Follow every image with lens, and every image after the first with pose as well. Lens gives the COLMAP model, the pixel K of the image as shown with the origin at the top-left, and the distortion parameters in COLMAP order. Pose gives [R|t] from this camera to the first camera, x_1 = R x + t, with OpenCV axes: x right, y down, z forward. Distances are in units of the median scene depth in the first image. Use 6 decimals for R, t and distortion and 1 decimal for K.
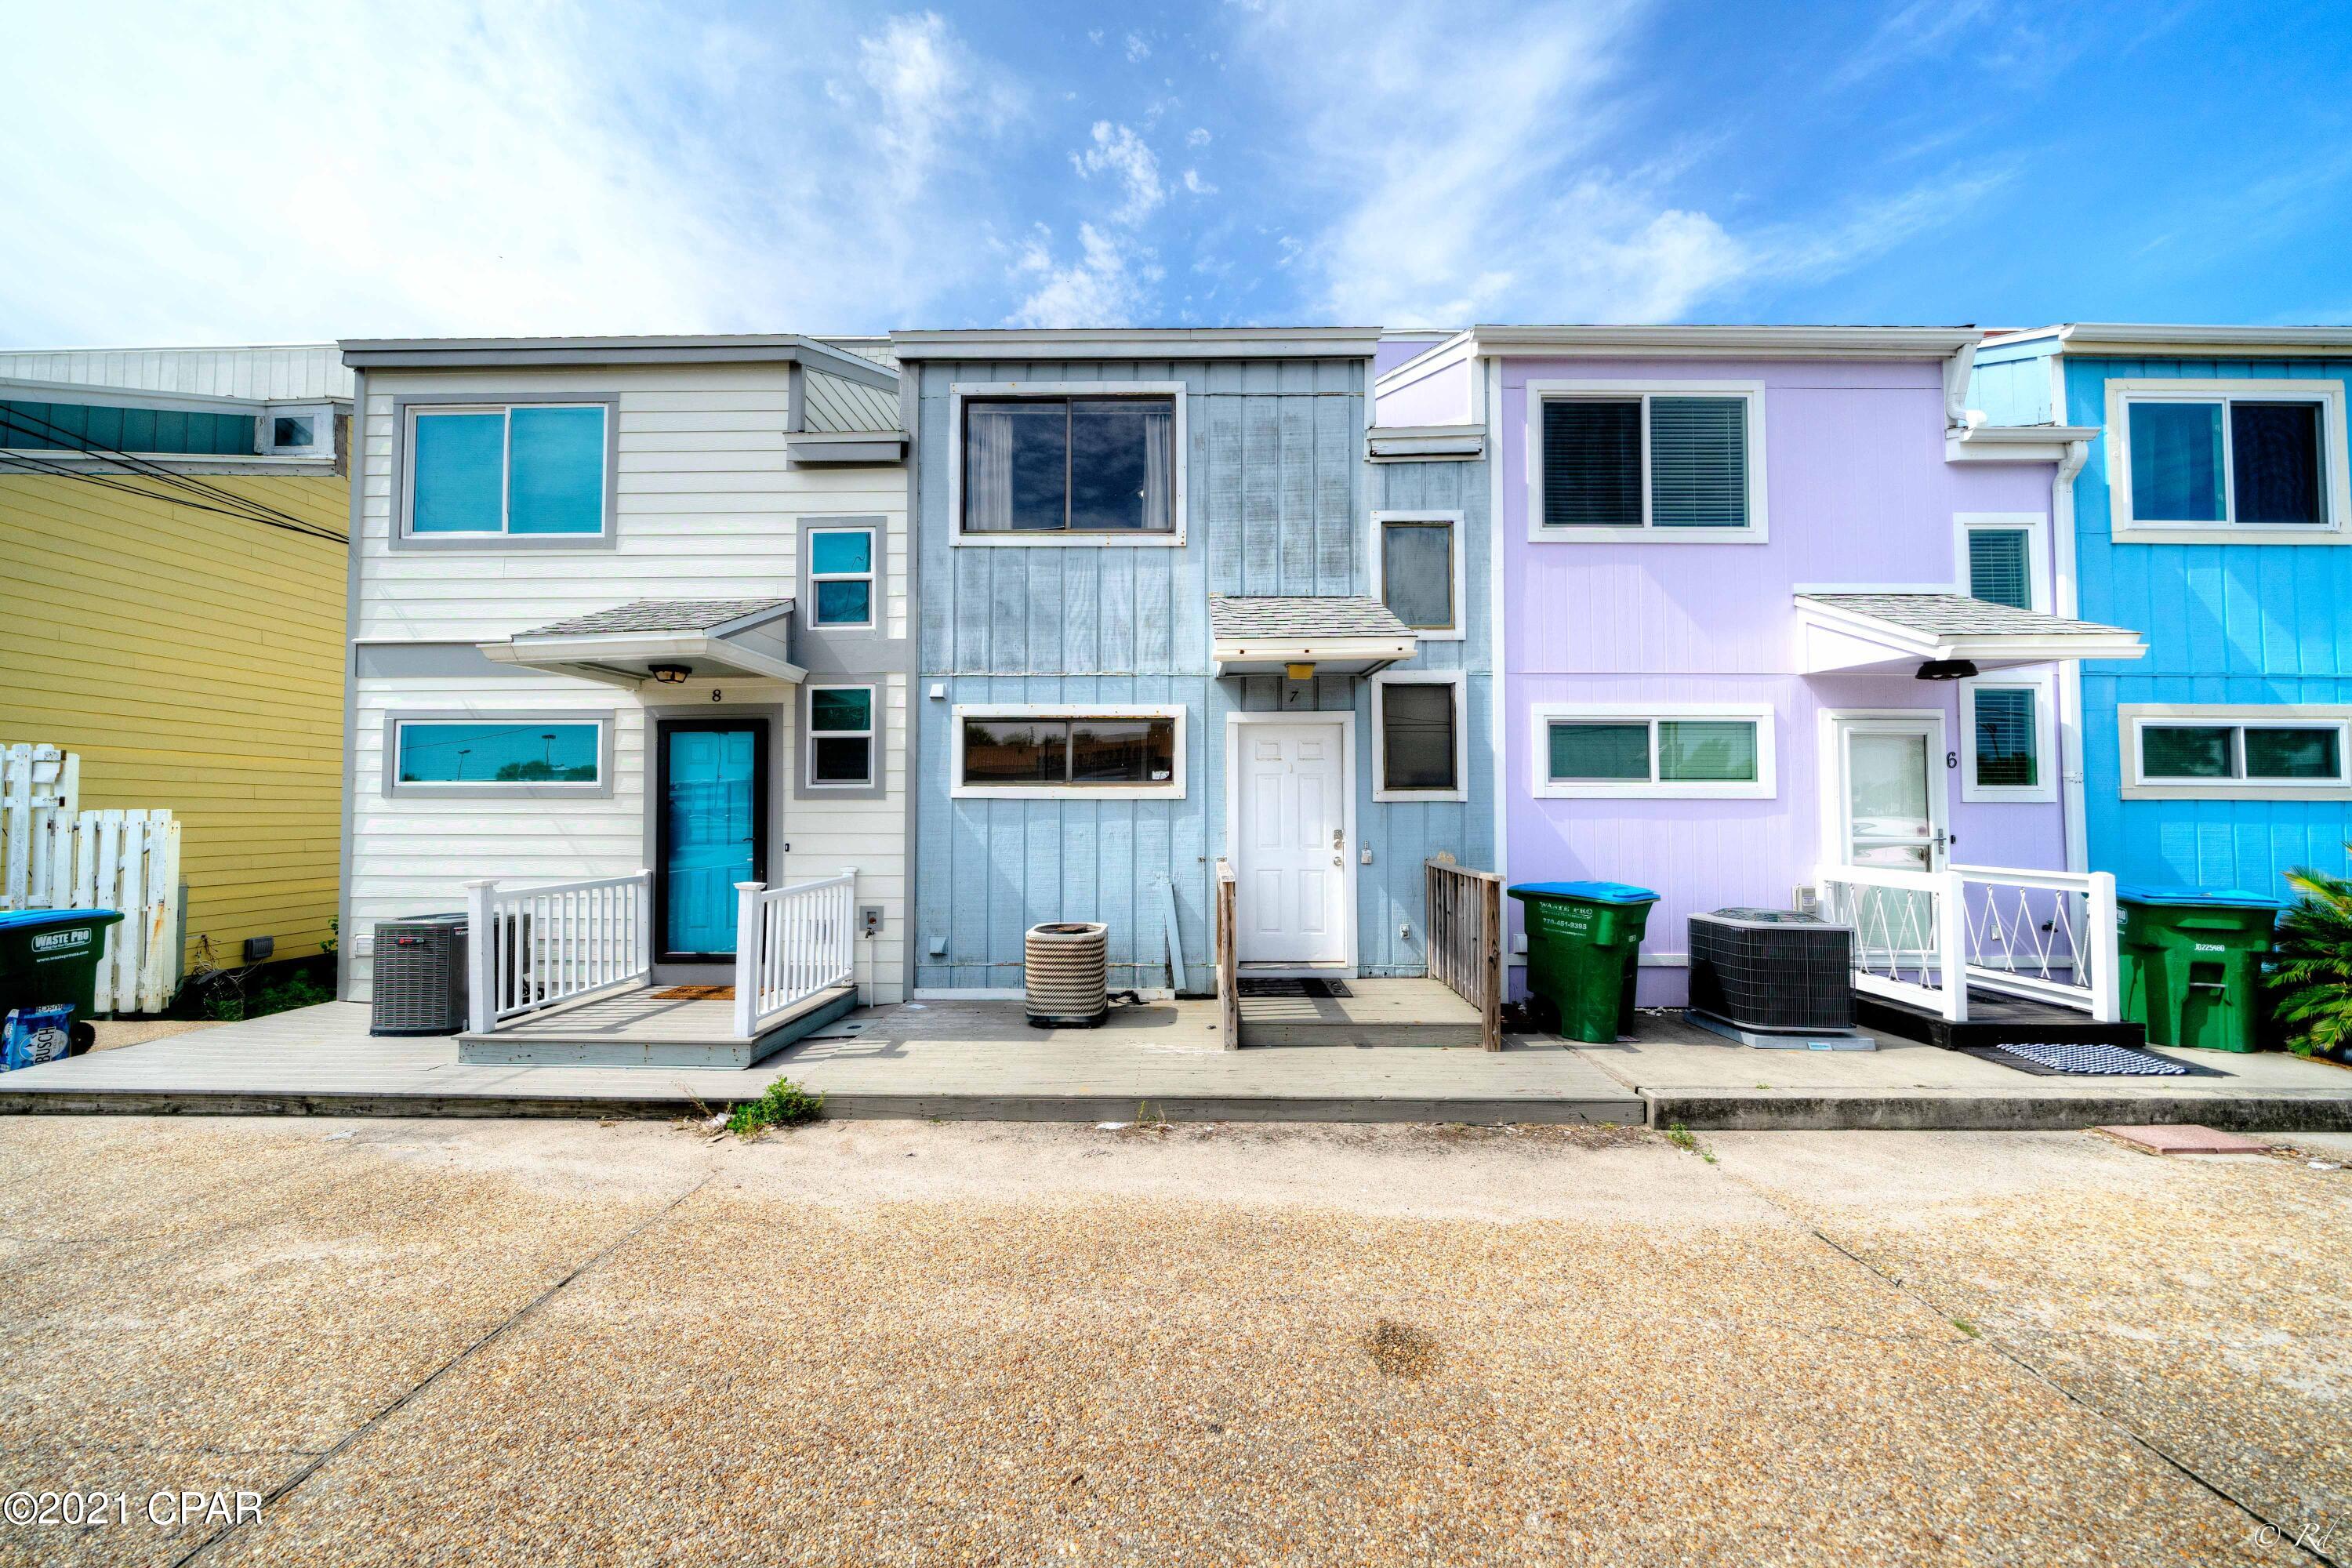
lens RADIAL K [[800.8, 0, 1174.5], [0, 800.8, 783.5], [0, 0, 1]] dist [-0.006072, -0.000315]
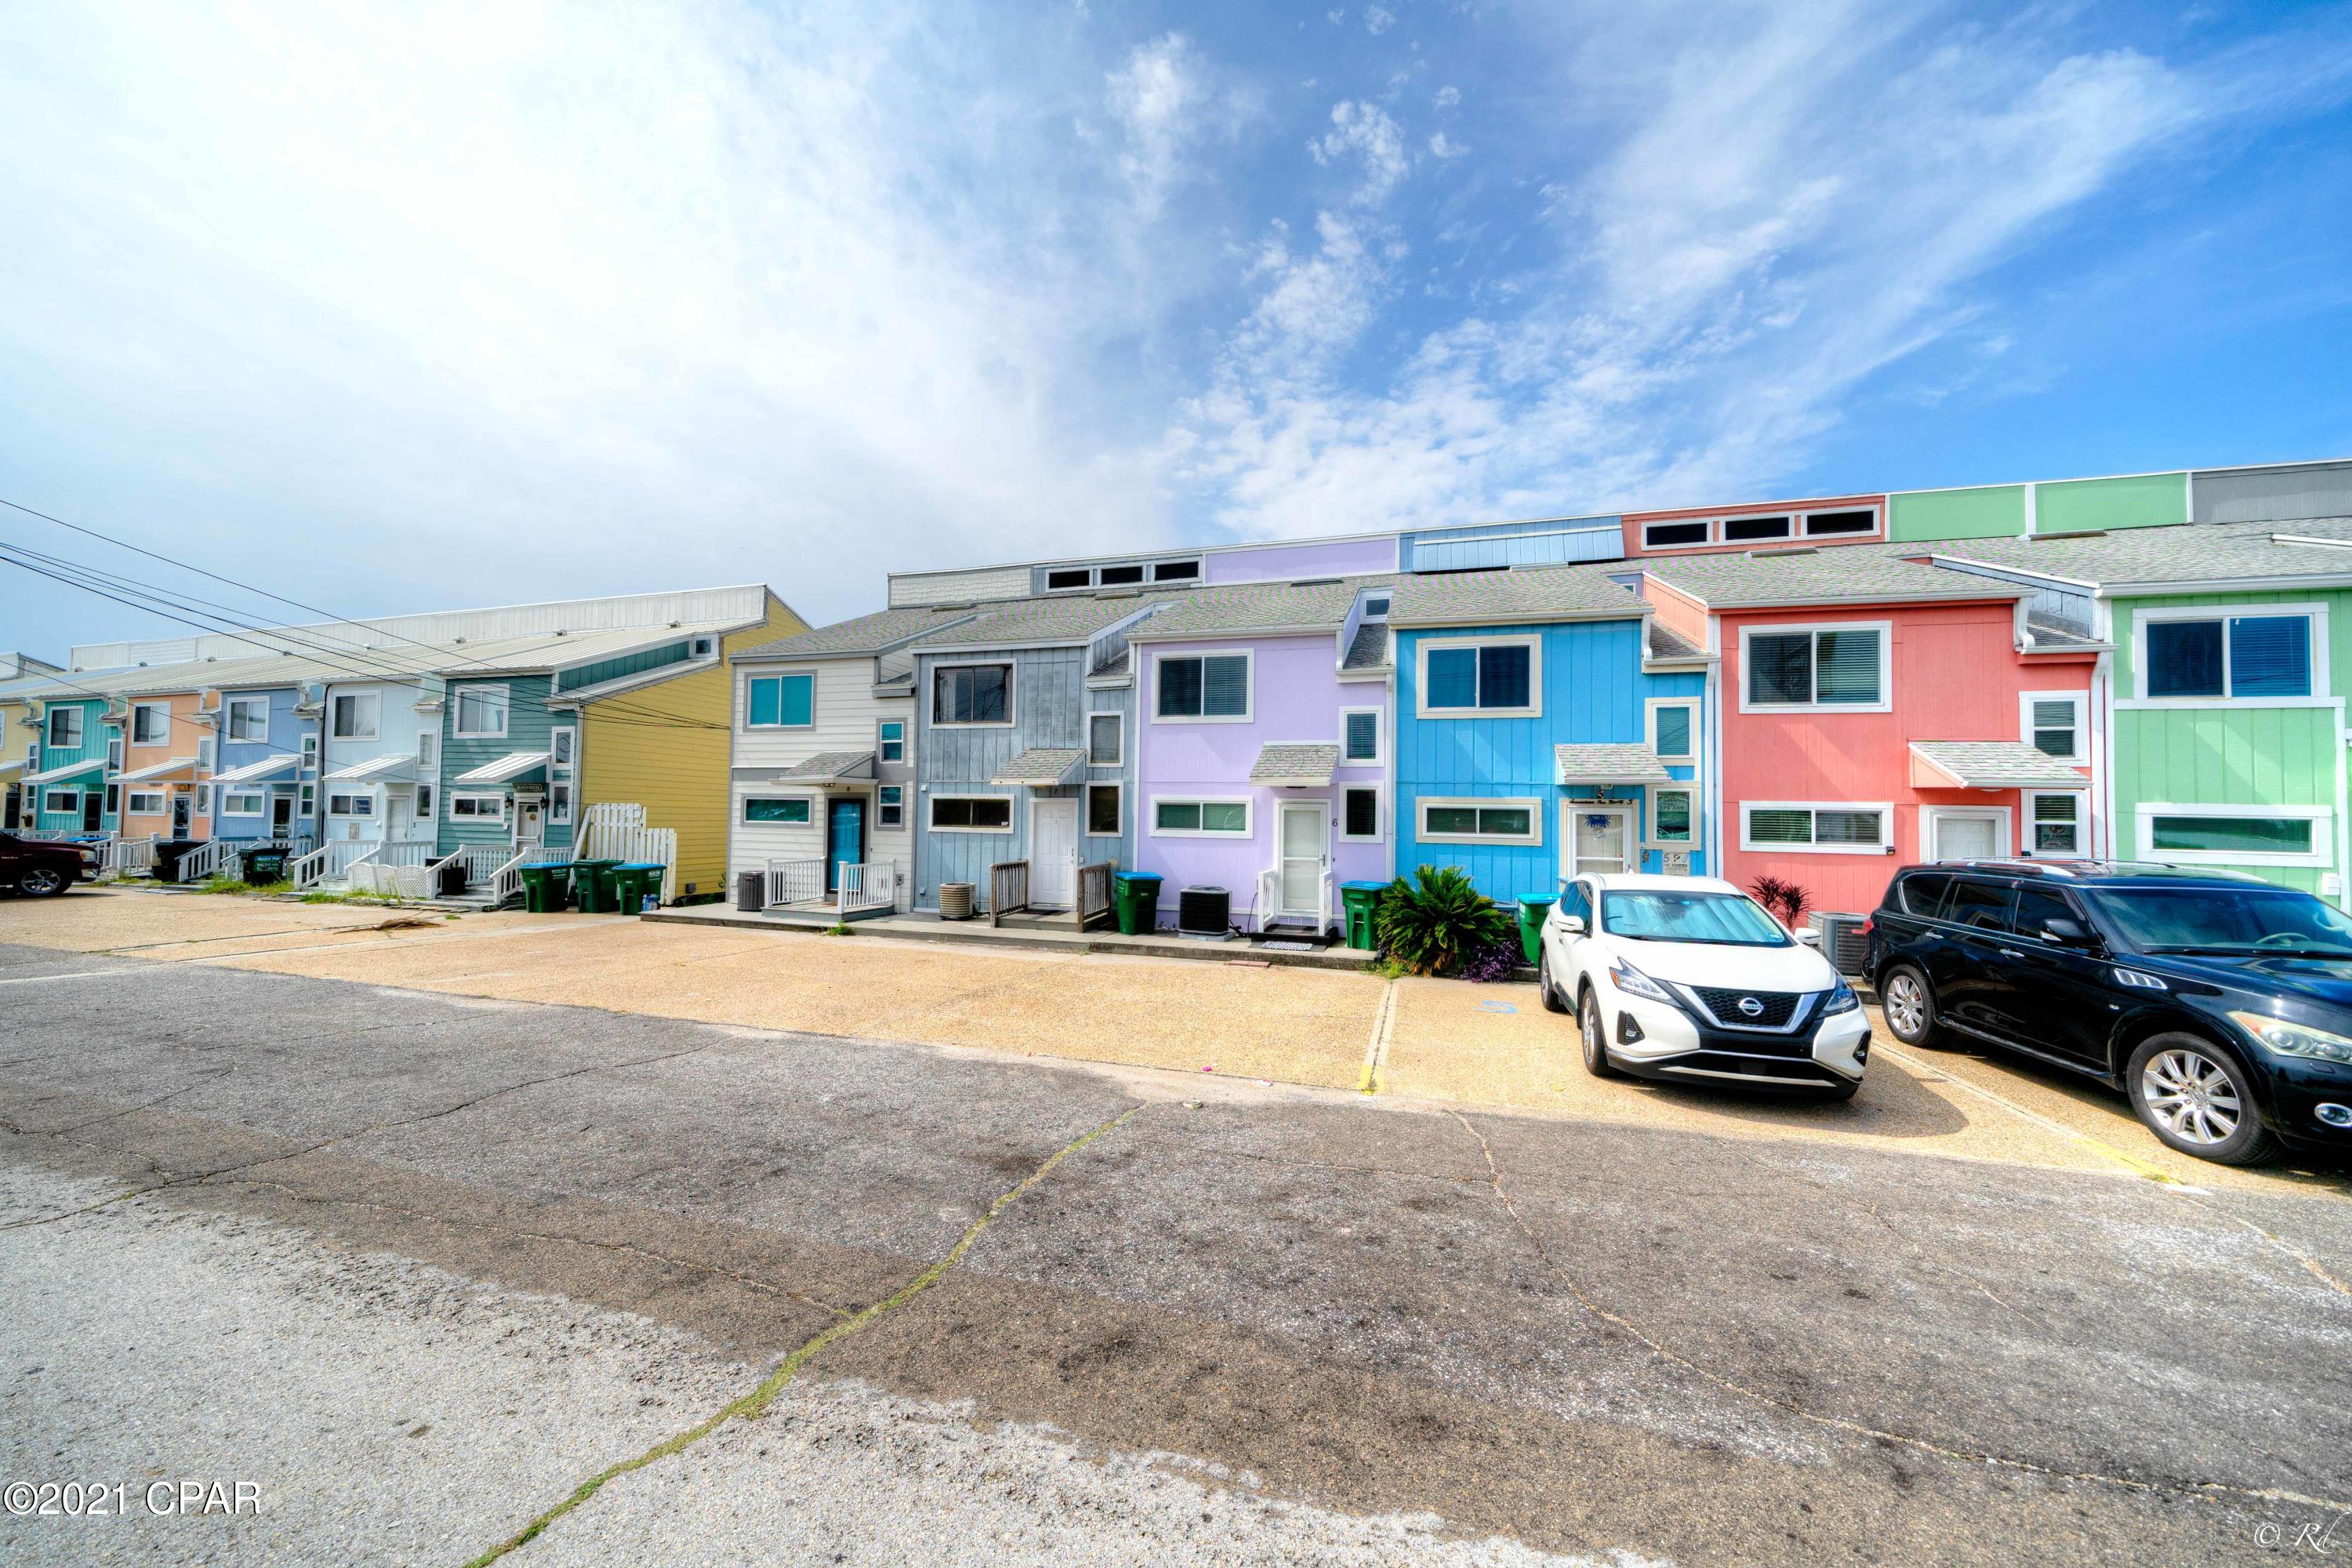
lens RADIAL K [[800.8, 0, 1174.5], [0, 800.8, 783.5], [0, 0, 1]] dist [-0.006072, -0.000315]
pose [[0.963074, 0.002026, -0.269227, 1.121770], [-0.003435, 0.999983, -0.004764, -0.120852], [0.269213, 0.005512, 0.963065, -1.183092]]
